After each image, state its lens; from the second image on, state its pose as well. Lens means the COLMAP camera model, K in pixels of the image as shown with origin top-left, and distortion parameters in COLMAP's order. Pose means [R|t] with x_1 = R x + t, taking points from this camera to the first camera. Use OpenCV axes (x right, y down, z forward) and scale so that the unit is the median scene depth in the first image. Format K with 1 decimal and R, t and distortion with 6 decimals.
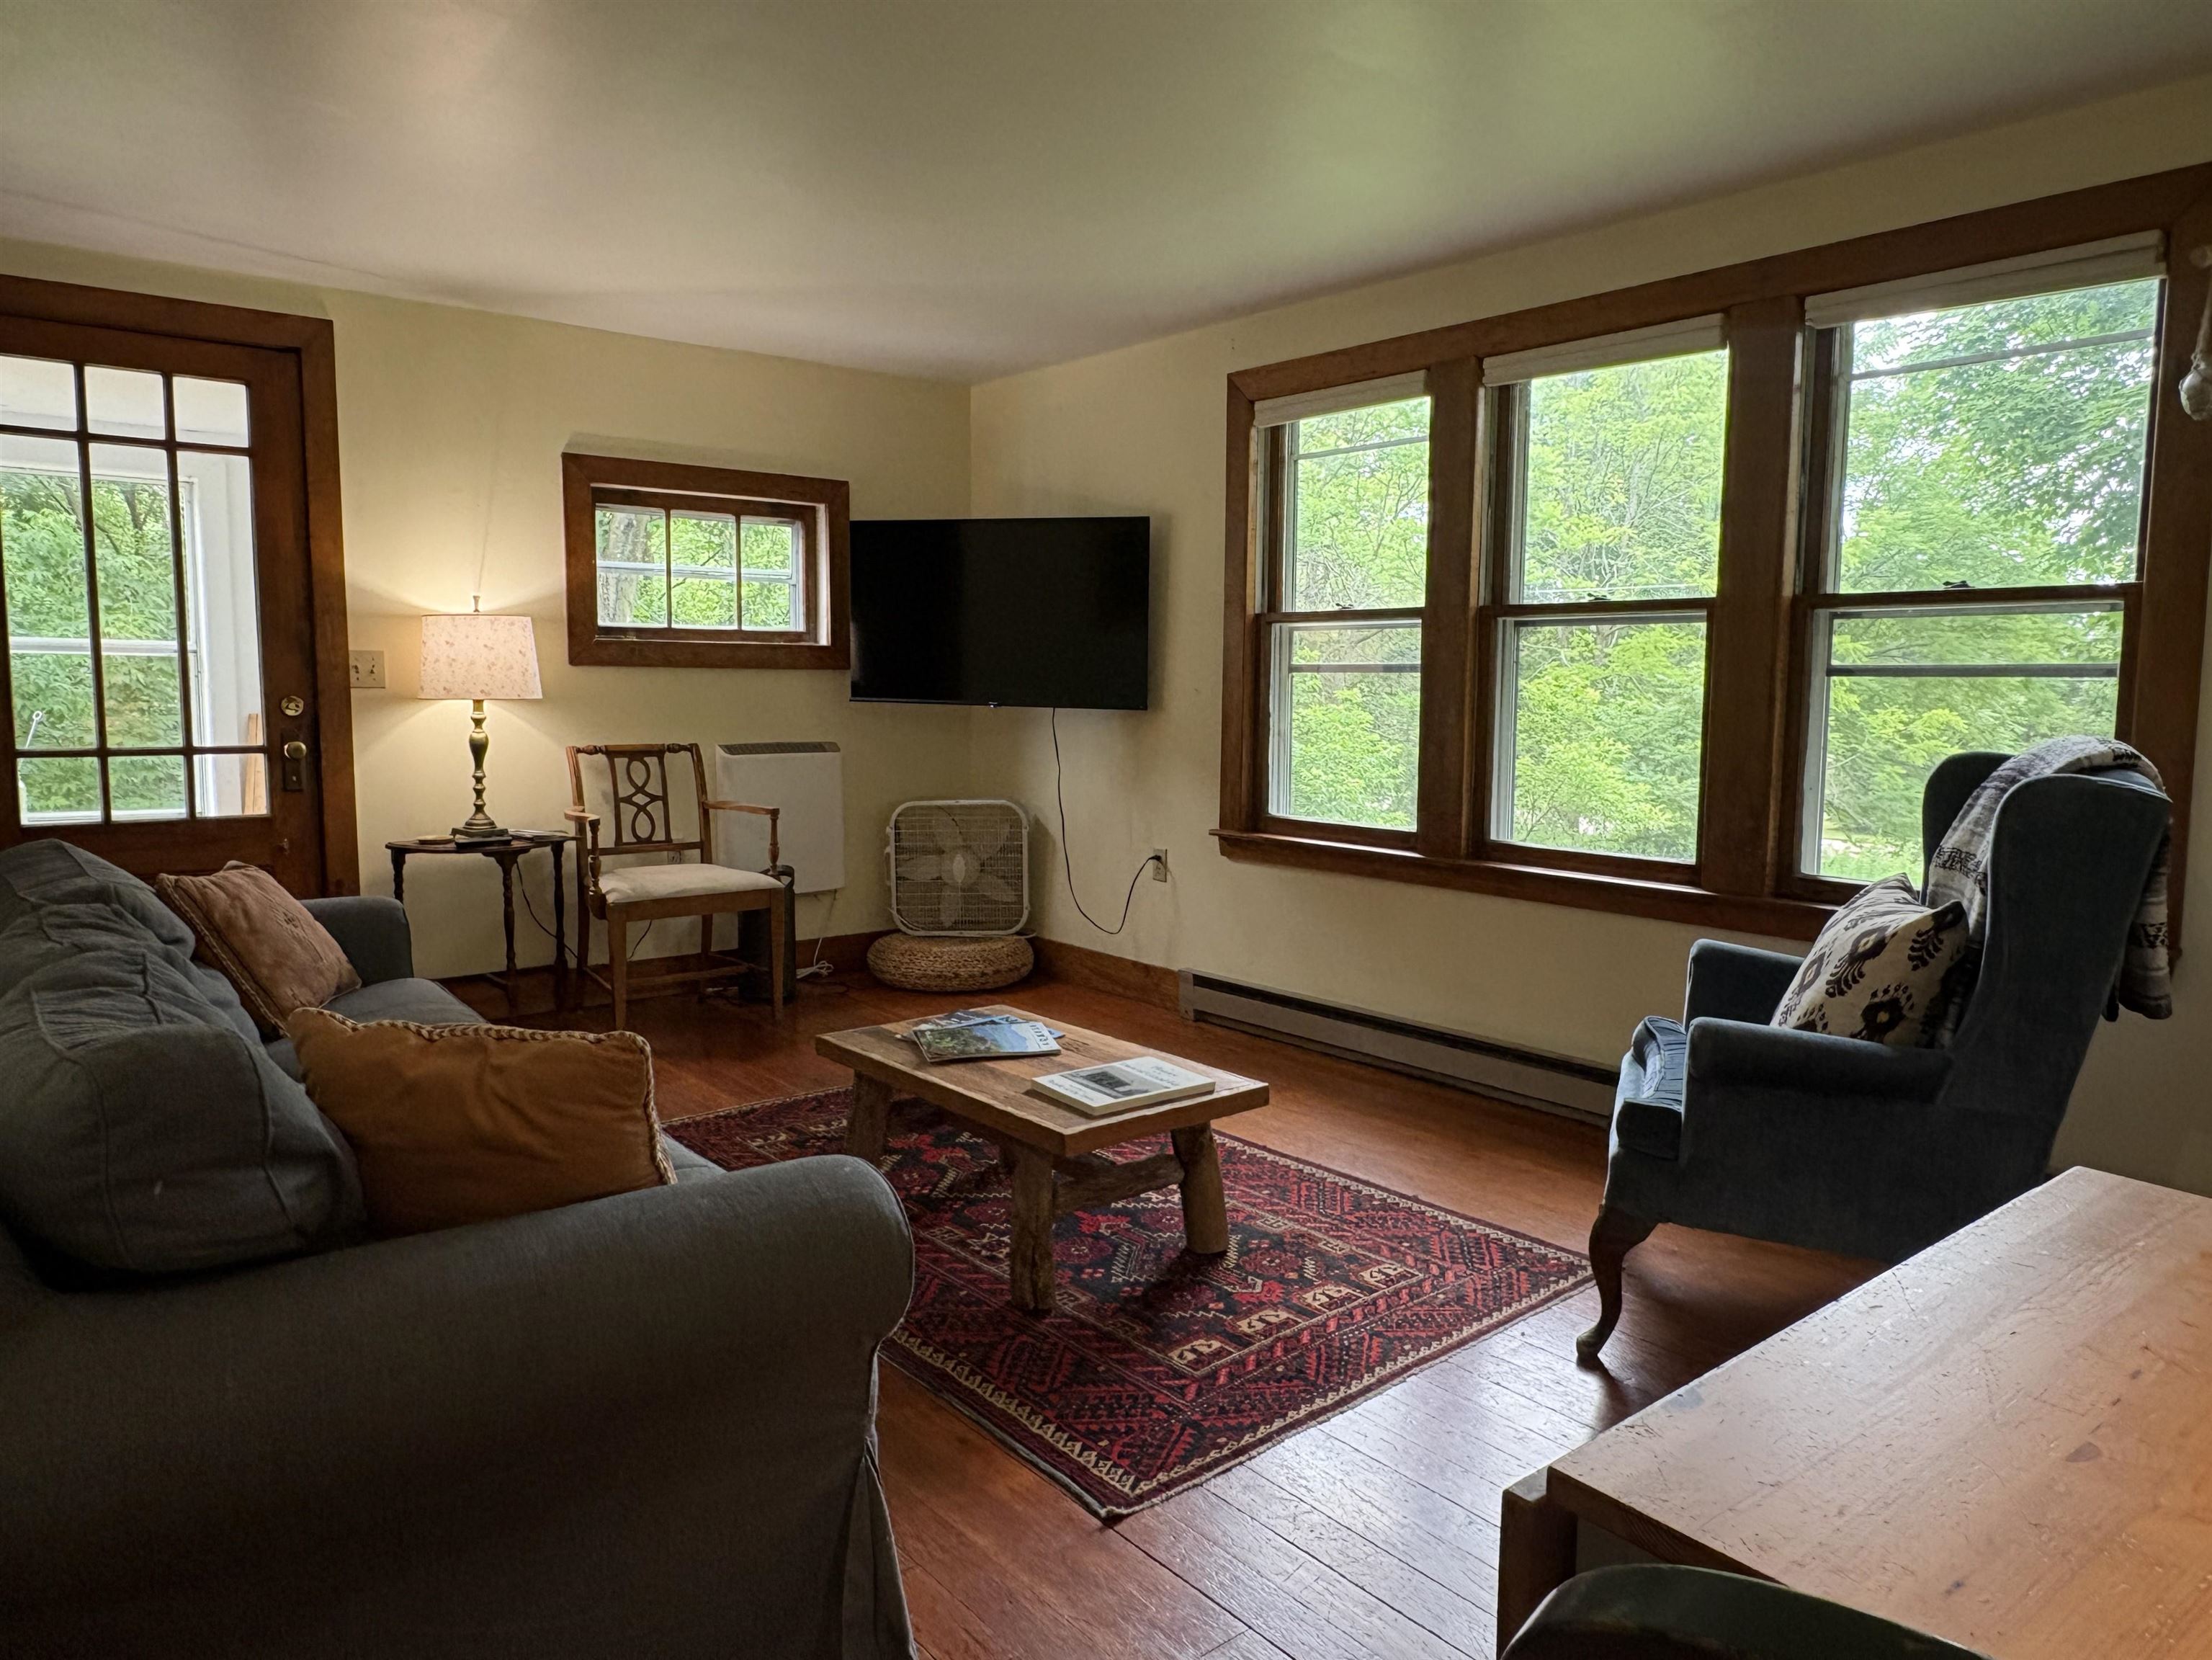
lens RADIAL K [[1471.9, 0, 1117.7], [0, 1471.9, 829.0], [0, 0, 1]] dist [-0.006583, -0.001383]
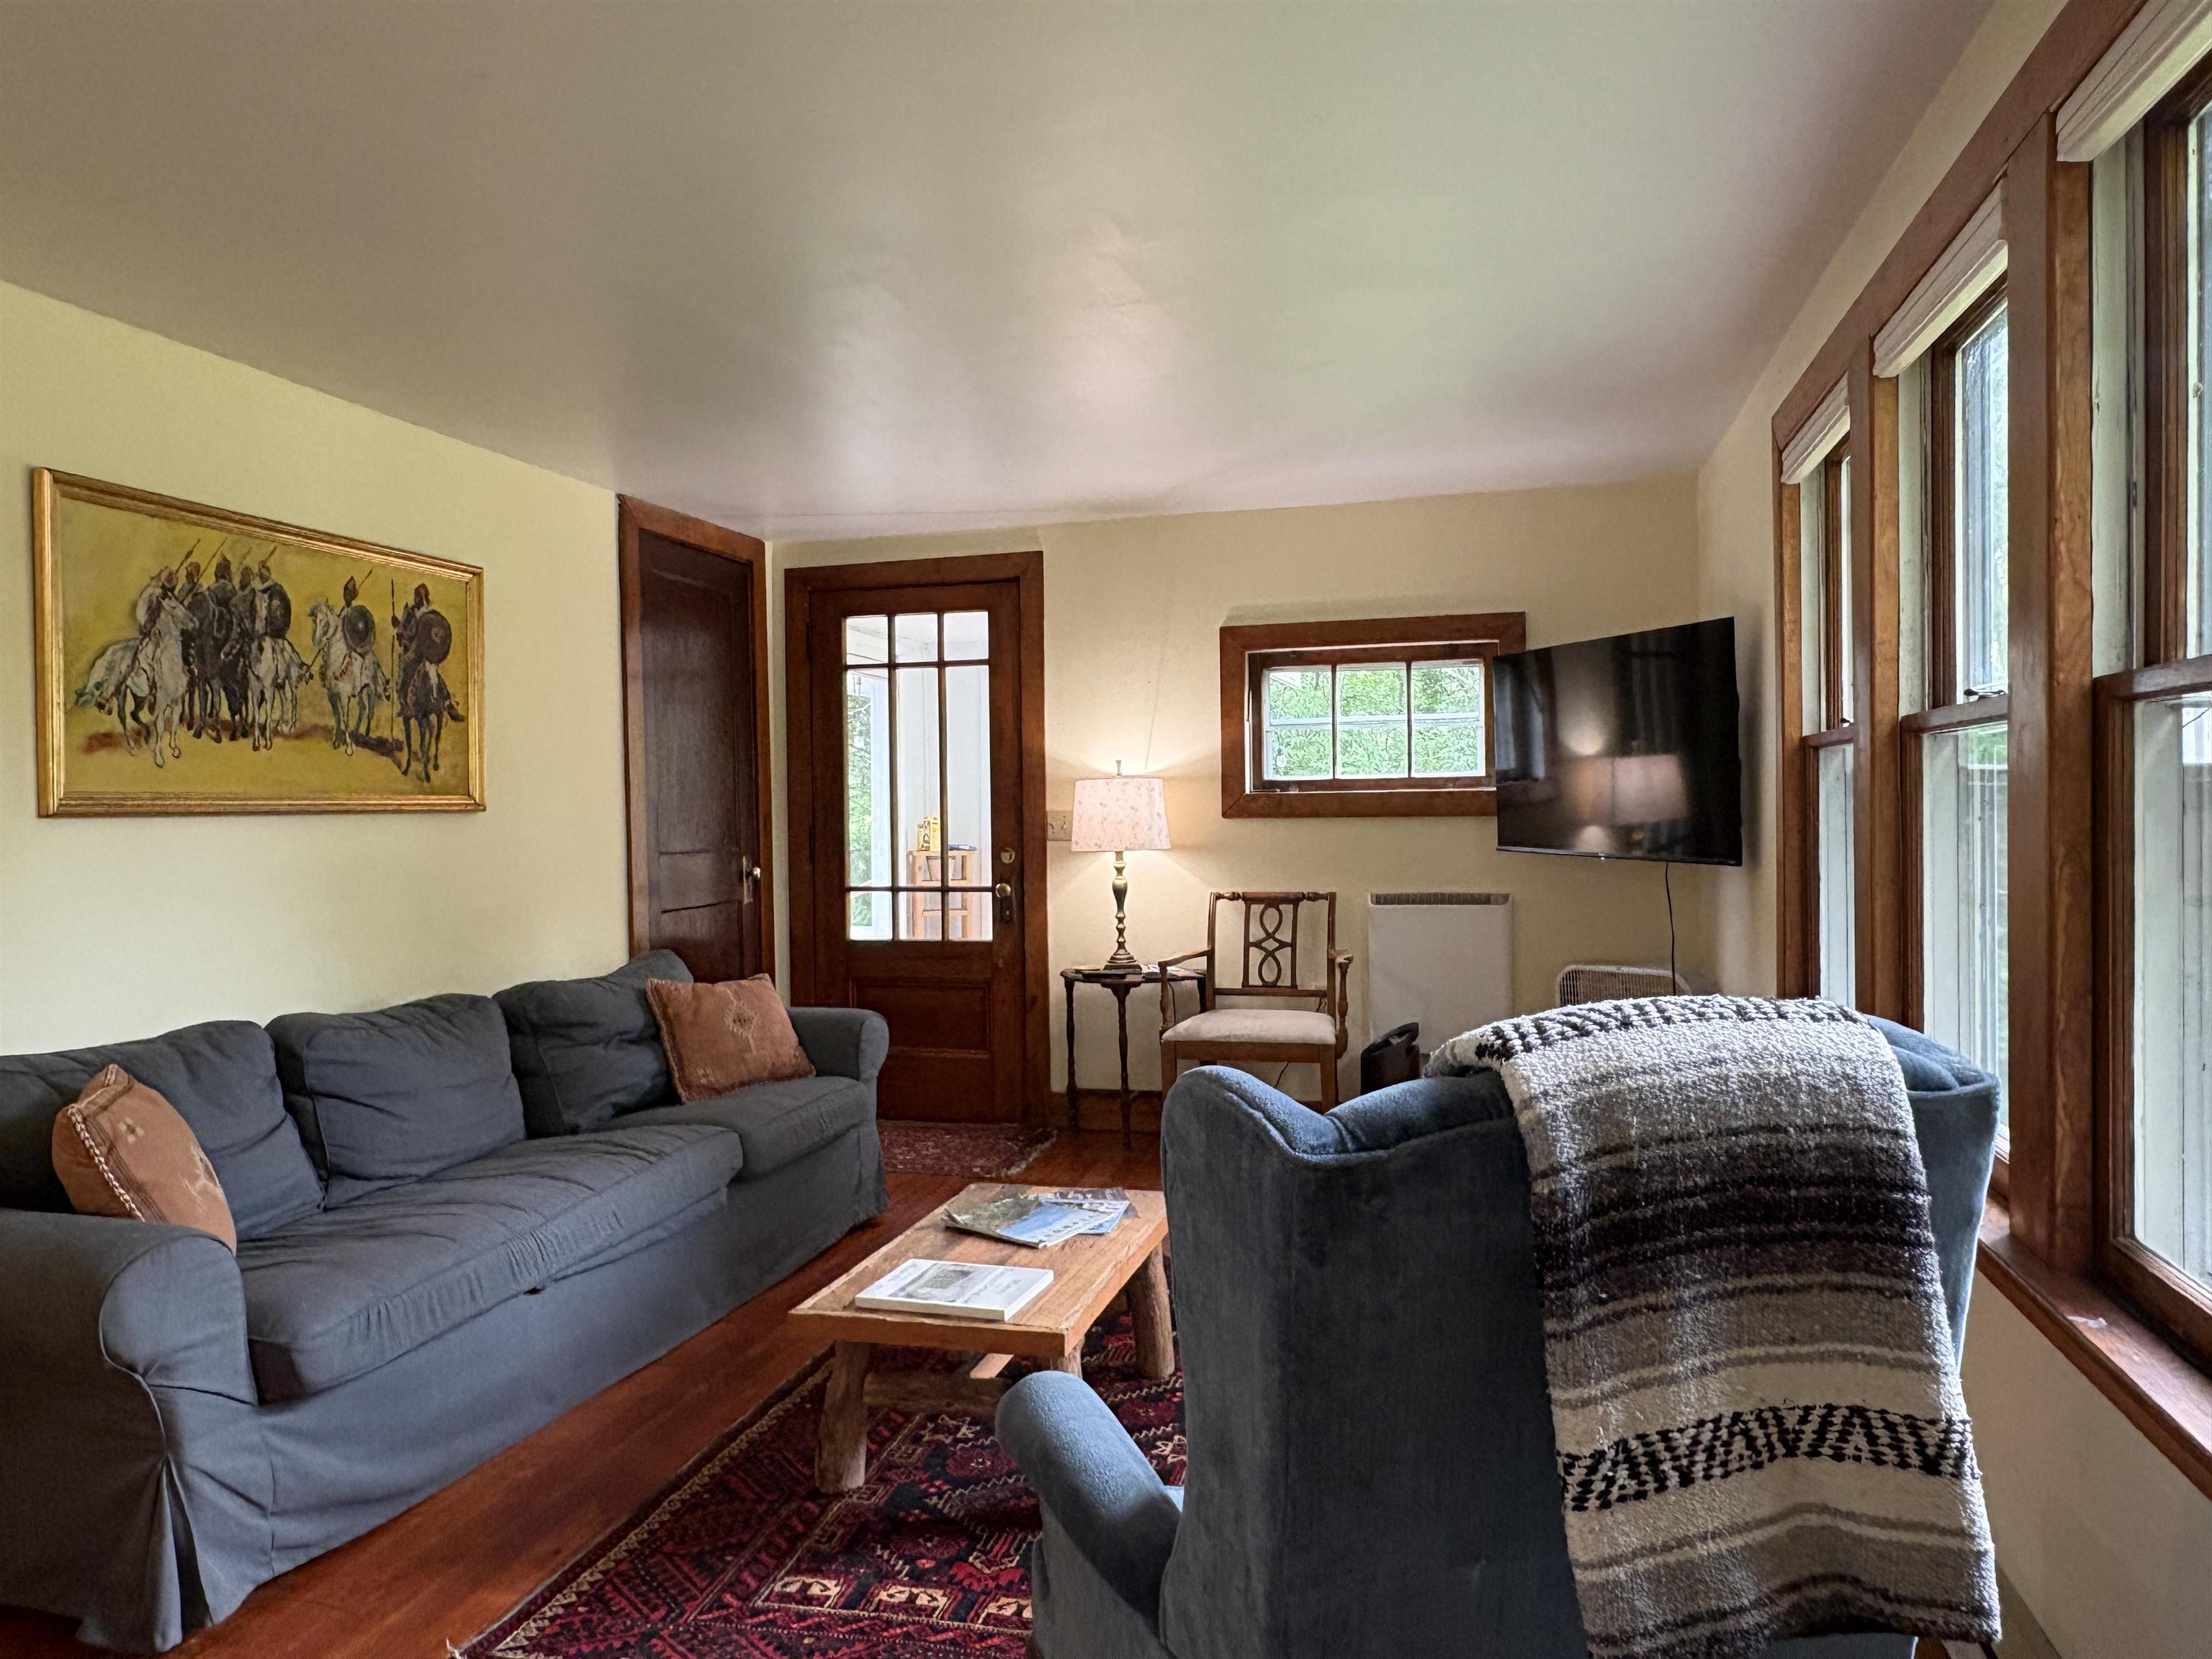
lens RADIAL K [[1471.7, 0, 1117.7], [0, 1471.7, 828.5], [0, 0, 1]] dist [-0.006583, -0.001383]
pose [[0.580162, -0.006998, -0.814471, 0.471435], [-0.062729, 0.996609, -0.053246, -0.040683], [0.812082, 0.081982, 0.577756, 0.305237]]
